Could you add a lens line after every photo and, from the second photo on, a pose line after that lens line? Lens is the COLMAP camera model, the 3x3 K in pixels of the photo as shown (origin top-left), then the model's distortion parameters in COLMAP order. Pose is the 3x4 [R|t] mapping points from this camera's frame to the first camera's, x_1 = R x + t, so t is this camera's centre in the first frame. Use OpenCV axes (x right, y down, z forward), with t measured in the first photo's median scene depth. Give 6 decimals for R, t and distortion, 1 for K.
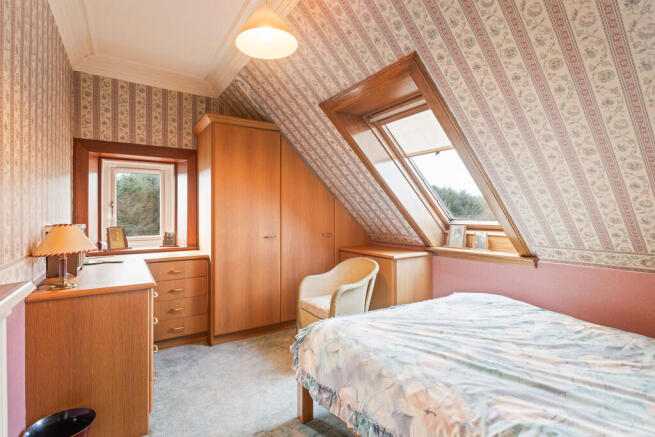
lens RADIAL K [[315.2, 0, 328.1], [0, 315.2, 213.2], [0, 0, 1]] dist [-0.002384, 0.001367]
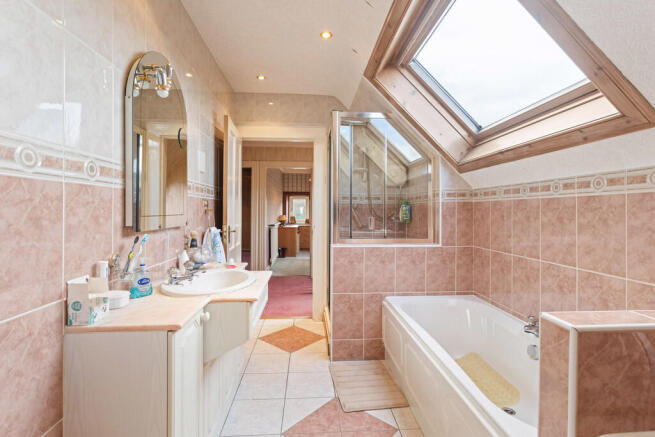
lens RADIAL K [[315.2, 0, 328.1], [0, 315.2, 216.5], [0, 0, 1]] dist [-0.002384, 0.001367]
pose [[0.872120, 0.003722, -0.489278, 1.327341], [-0.004175, 0.999991, 0.000167, 0.032864], [0.489274, 0.001897, 0.872128, -1.783844]]
